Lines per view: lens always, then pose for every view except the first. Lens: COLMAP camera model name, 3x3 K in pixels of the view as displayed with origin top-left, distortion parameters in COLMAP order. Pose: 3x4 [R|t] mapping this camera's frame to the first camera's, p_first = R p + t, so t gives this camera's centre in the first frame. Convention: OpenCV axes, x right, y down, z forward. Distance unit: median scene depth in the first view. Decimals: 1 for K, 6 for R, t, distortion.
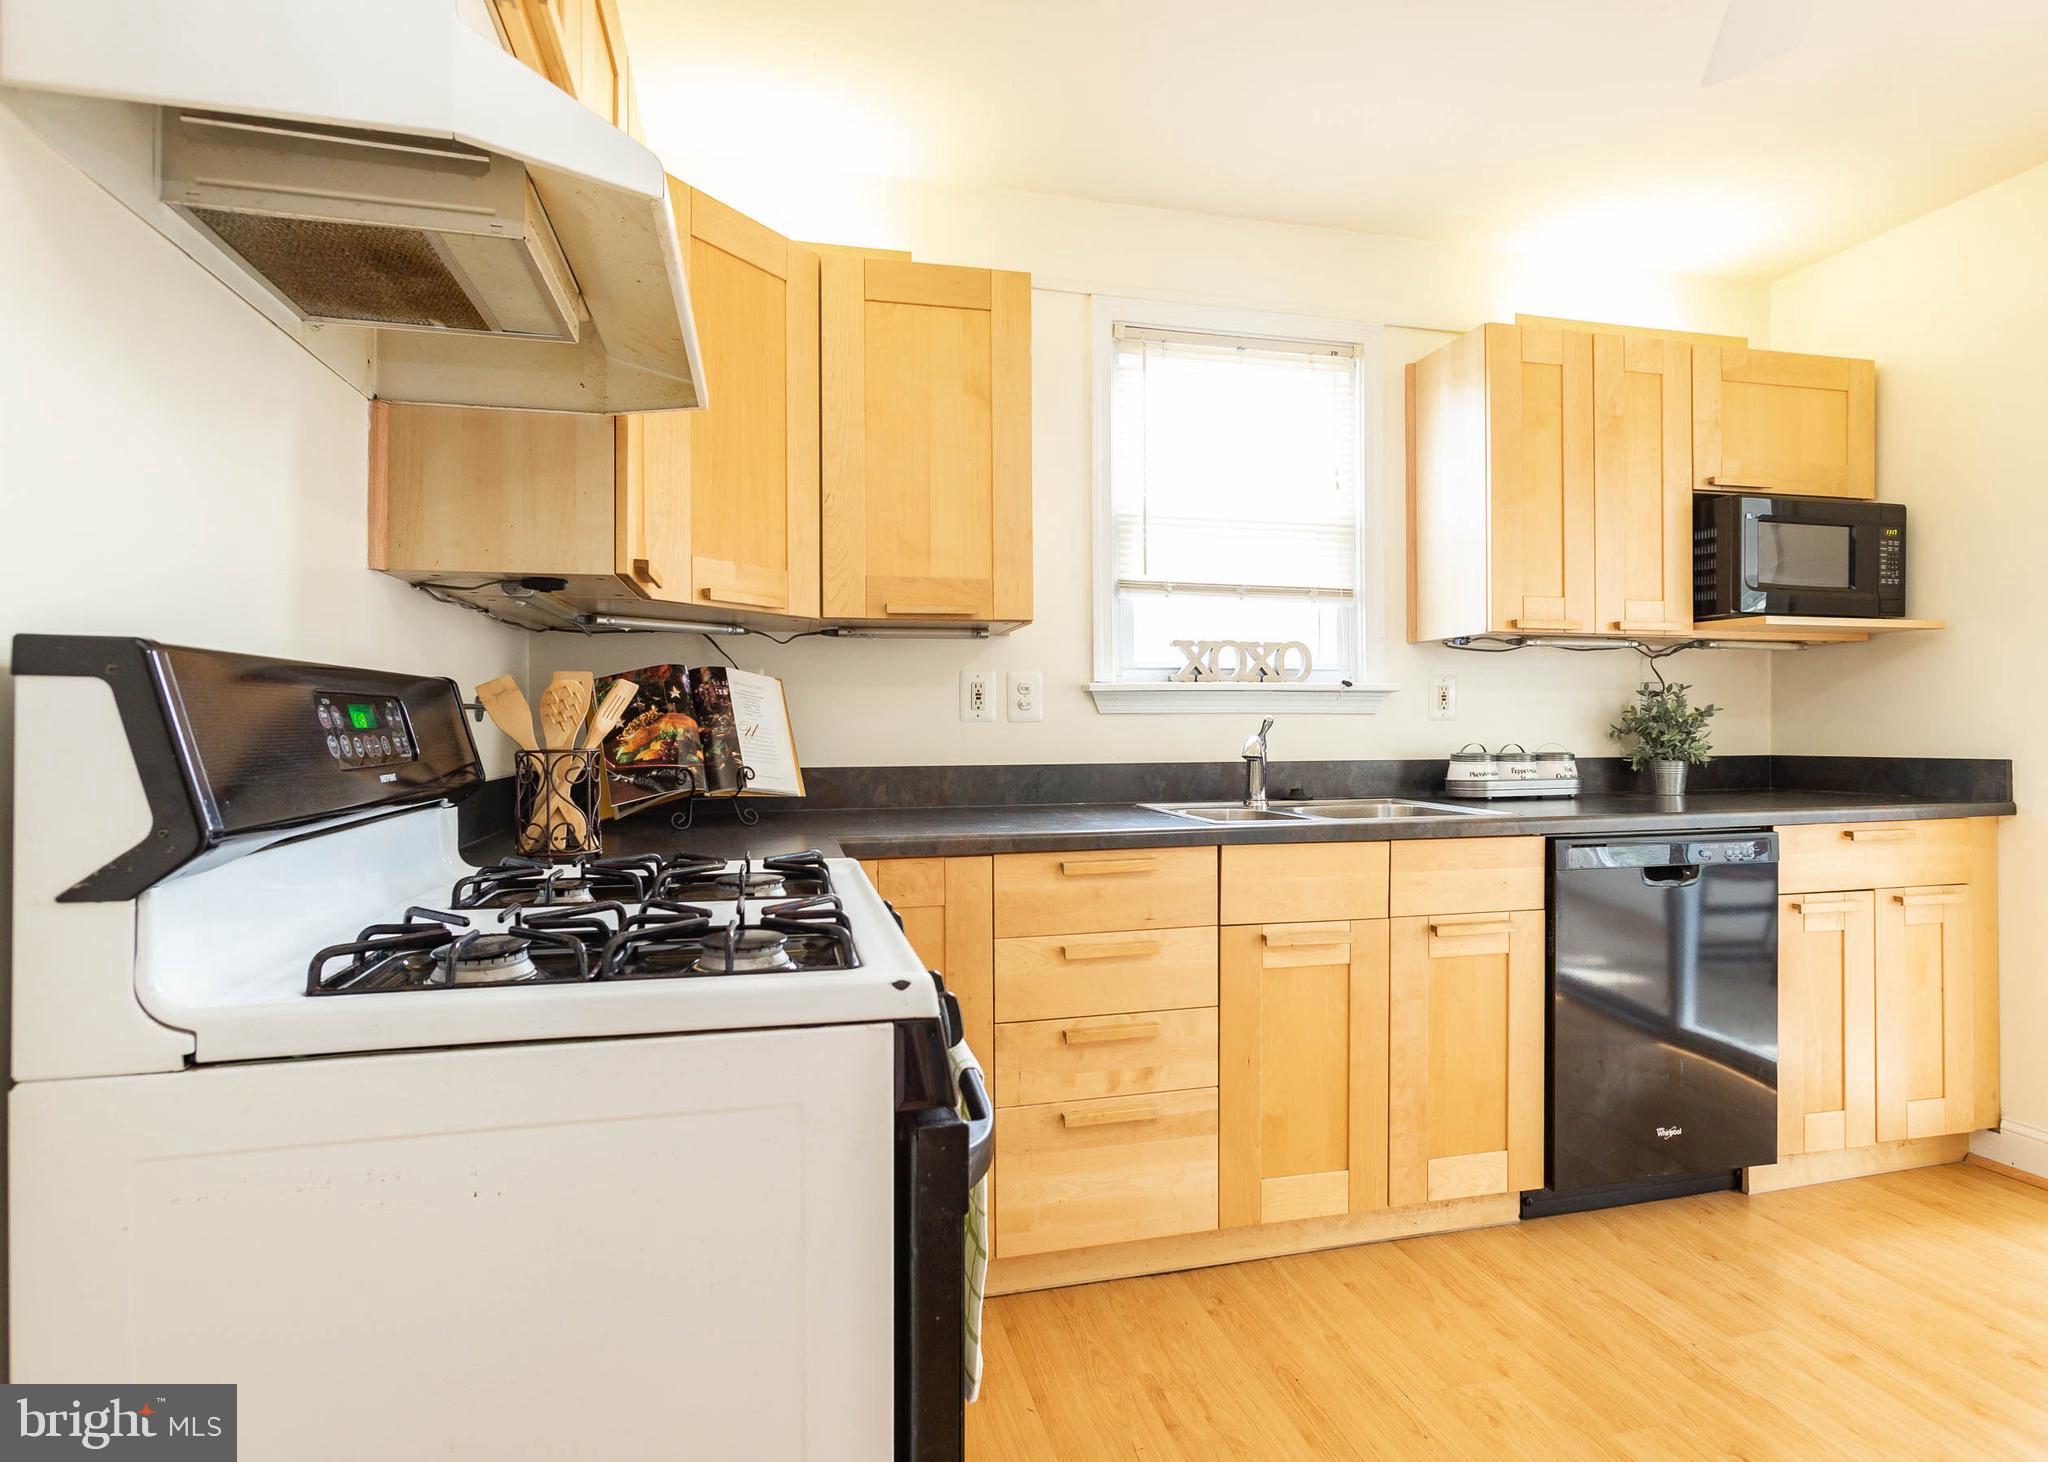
lens RADIAL K [[1054.2, 0, 1030.8], [0, 1054.2, 727.8], [0, 0, 1]] dist [-0.000680, 0.001362]
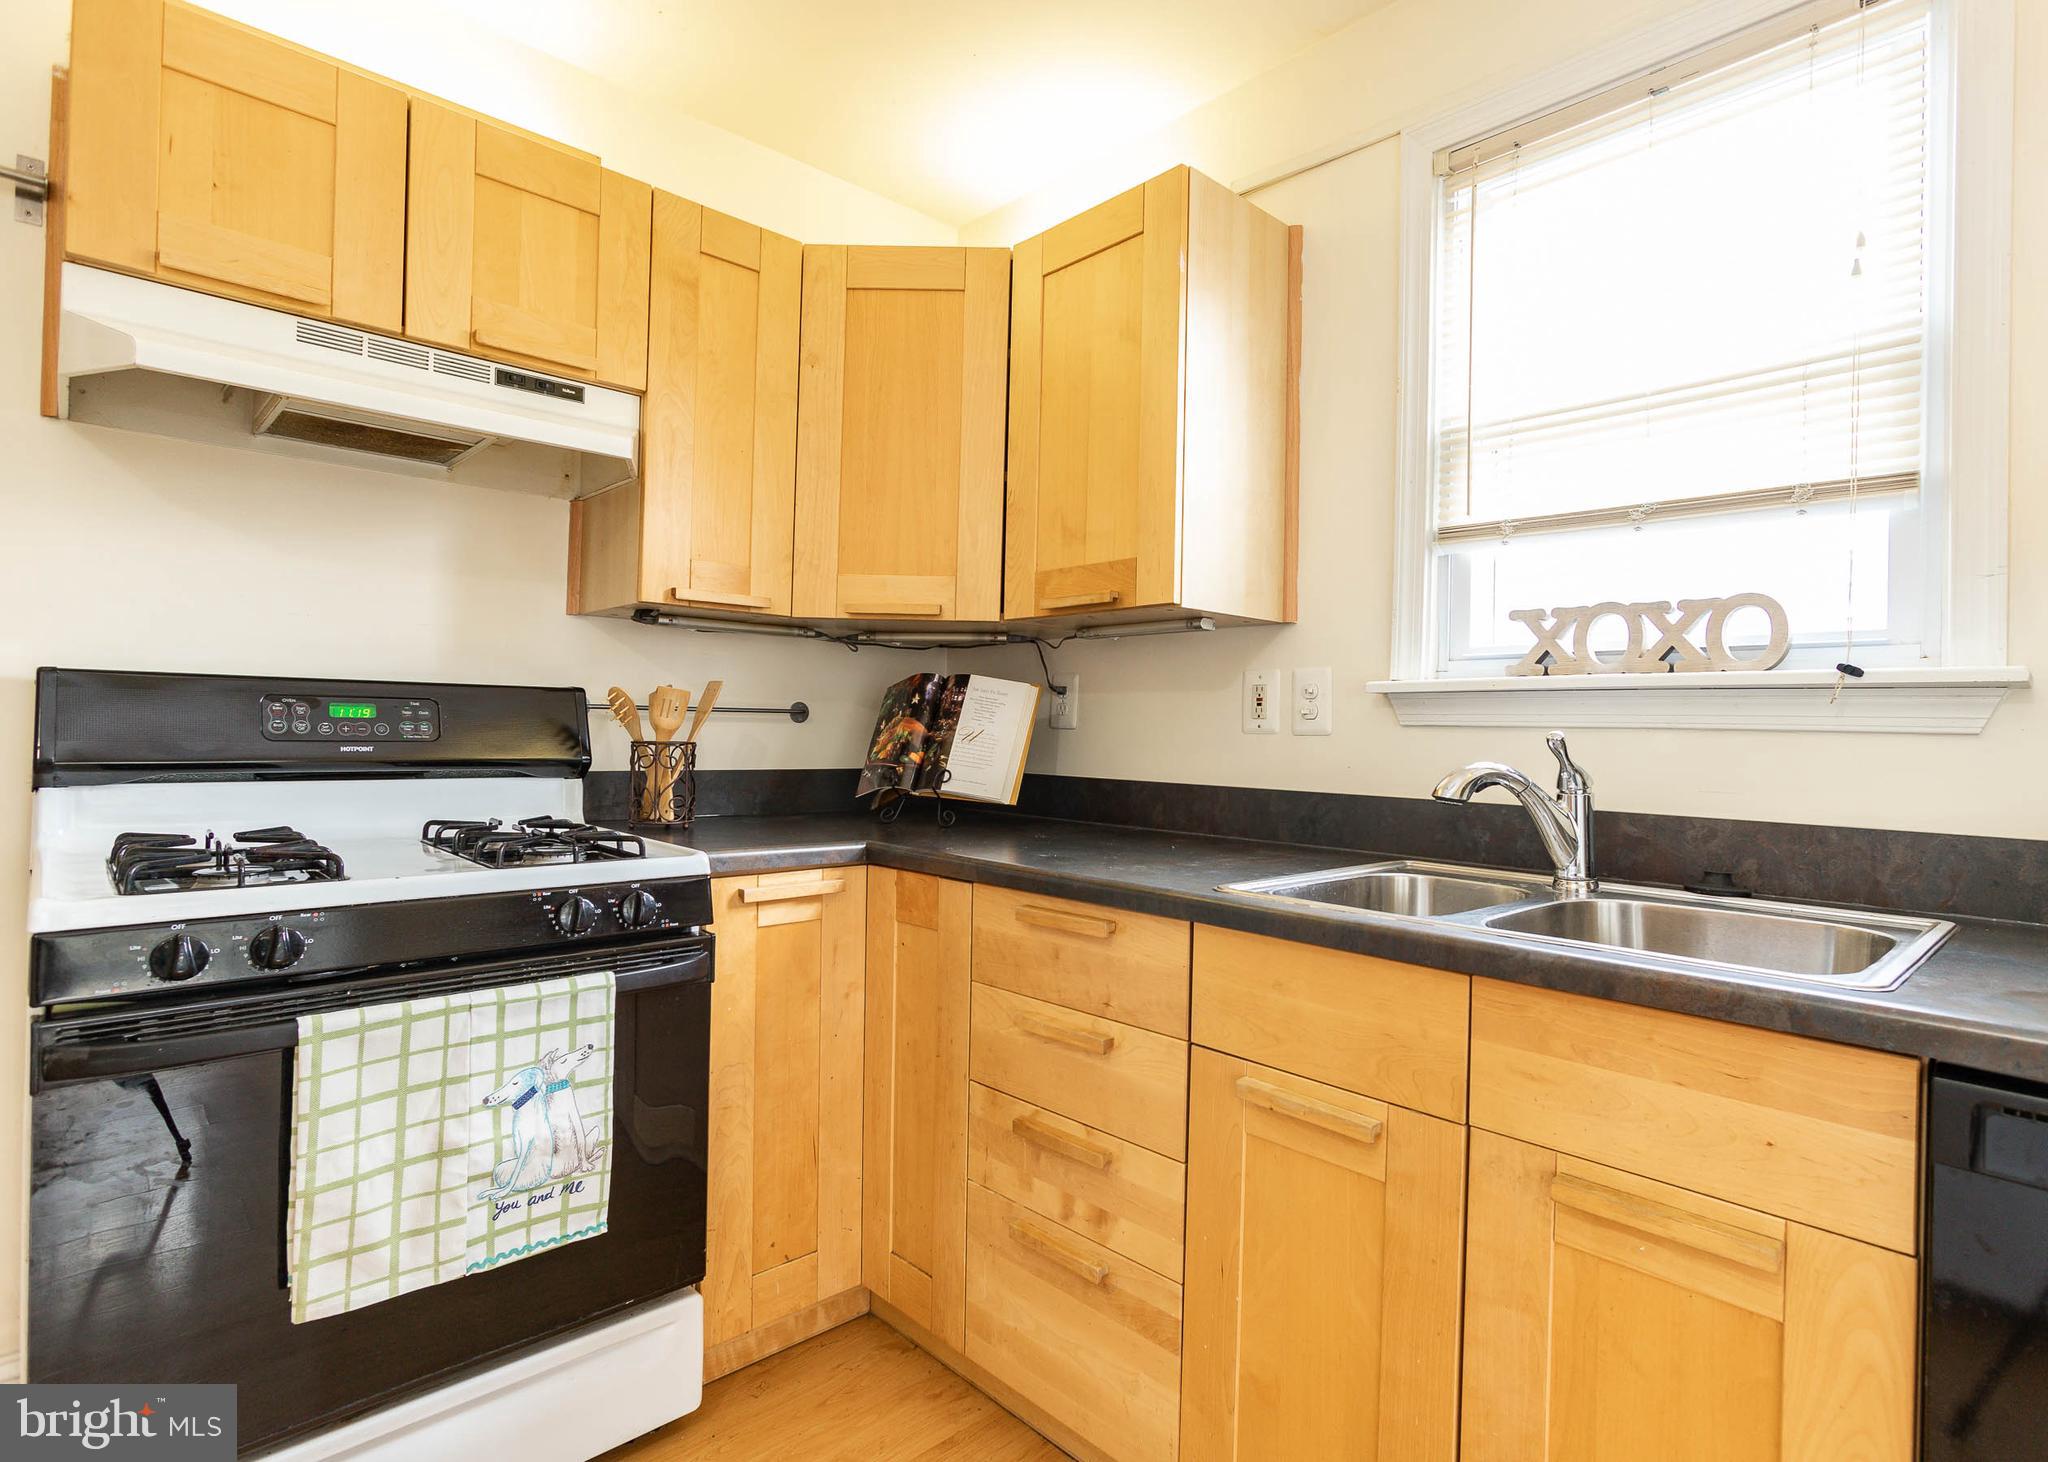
lens RADIAL K [[1058.8, 0, 1114.2], [0, 1058.8, 727.9], [0, 0, 1]] dist [-0.003024, -0.000009]
pose [[0.524452, 0.011649, -0.851360, 0.579152], [-0.028331, 0.999591, -0.003775, -0.004143], [0.850968, 0.026099, 0.524568, 0.490995]]
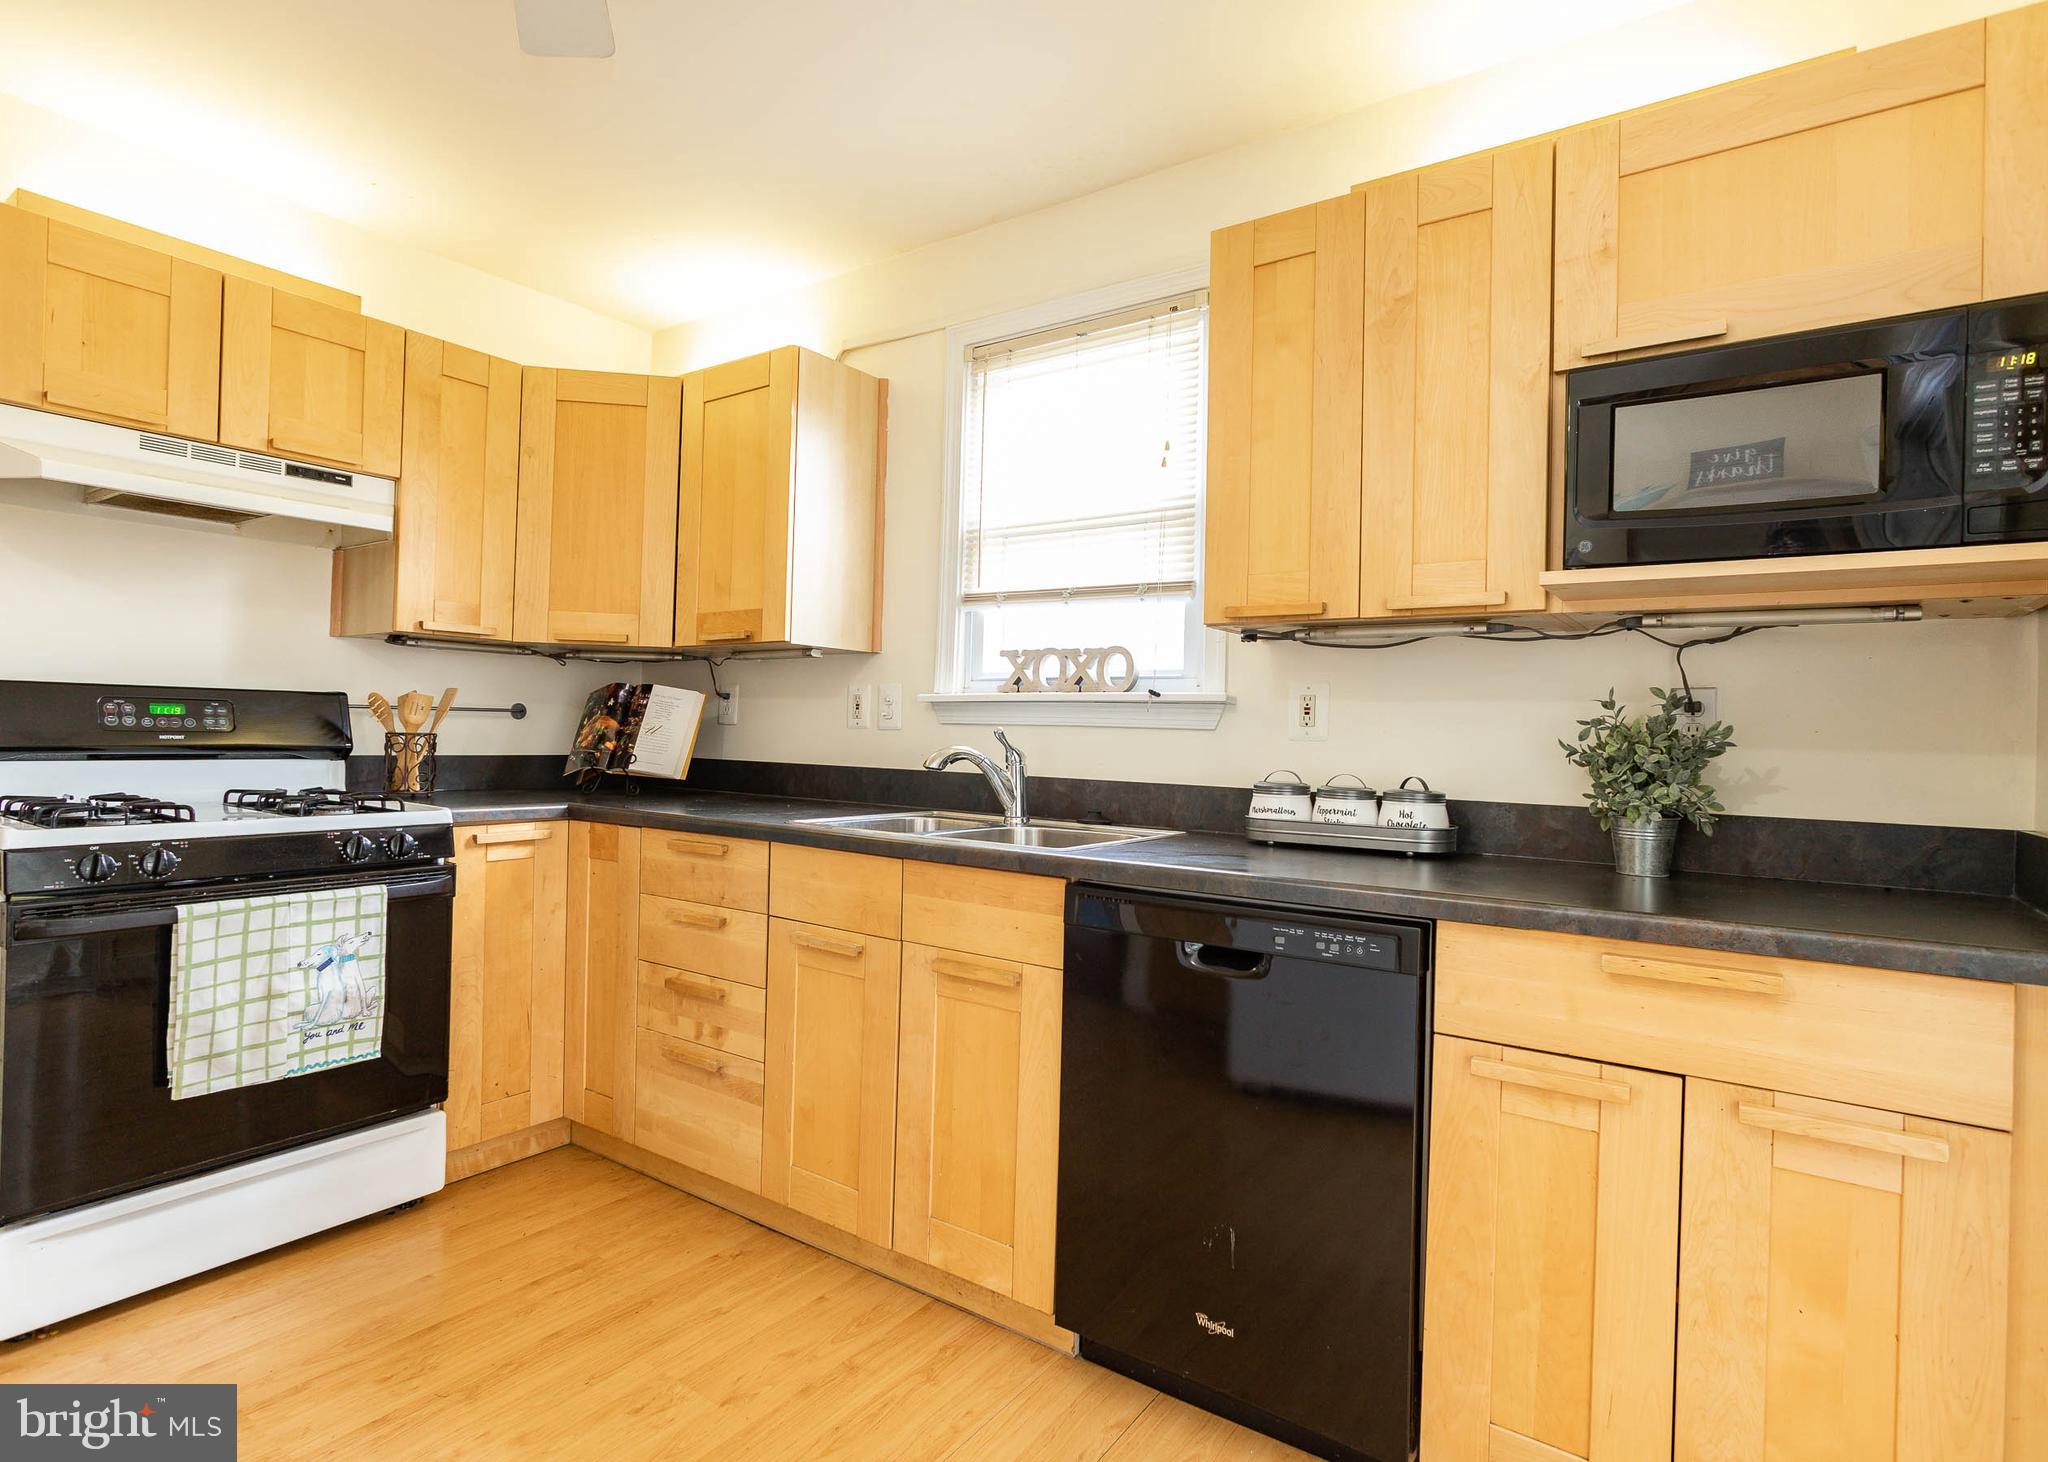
lens RADIAL K [[1054.2, 0, 1030.8], [0, 1054.2, 727.8], [0, 0, 1]] dist [-0.000680, 0.001362]
pose [[0.653606, 0.016641, -0.756652, 0.949993], [-0.031733, 0.999482, -0.005429, -0.006617], [0.756170, 0.027559, 0.653795, 0.394833]]
